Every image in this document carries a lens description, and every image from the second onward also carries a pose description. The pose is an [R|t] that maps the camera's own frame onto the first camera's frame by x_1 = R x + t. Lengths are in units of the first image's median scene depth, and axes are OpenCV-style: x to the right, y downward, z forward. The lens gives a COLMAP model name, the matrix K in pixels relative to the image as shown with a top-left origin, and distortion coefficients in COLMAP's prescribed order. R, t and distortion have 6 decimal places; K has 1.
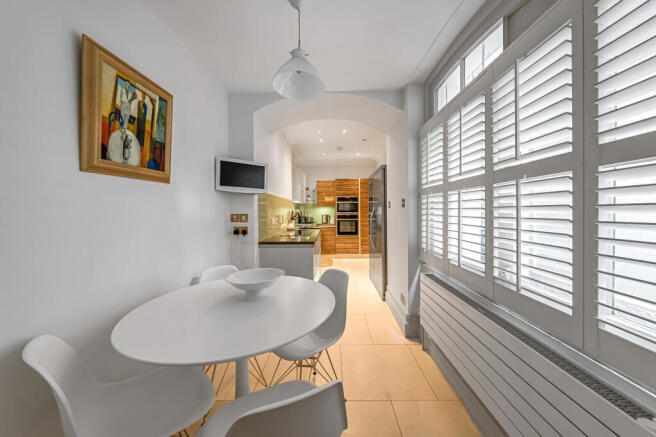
lens RADIAL K [[223.4, 0, 328.6], [0, 223.4, 214.3], [0, 0, 1]] dist [-0.000668, 0.000040]
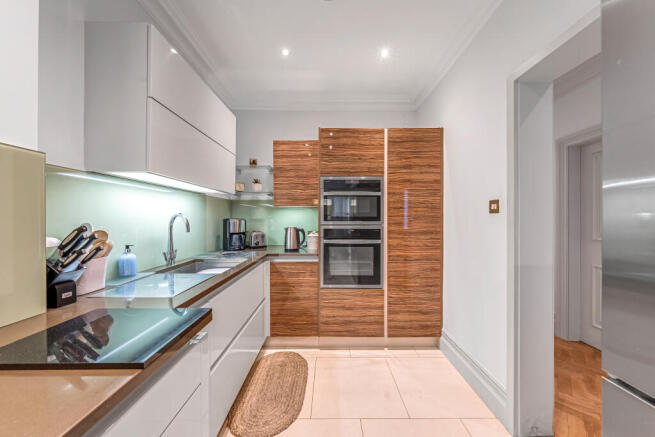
lens RADIAL K [[223.1, 0, 327.7], [0, 223.1, 218.9], [0, 0, 1]] dist [-0.000668, 0.000040]
pose [[0.999934, 0.003830, 0.010798, 0.041254], [-0.003809, 0.999991, -0.001949, -0.012568], [-0.010805, 0.001908, 0.999940, 0.637959]]
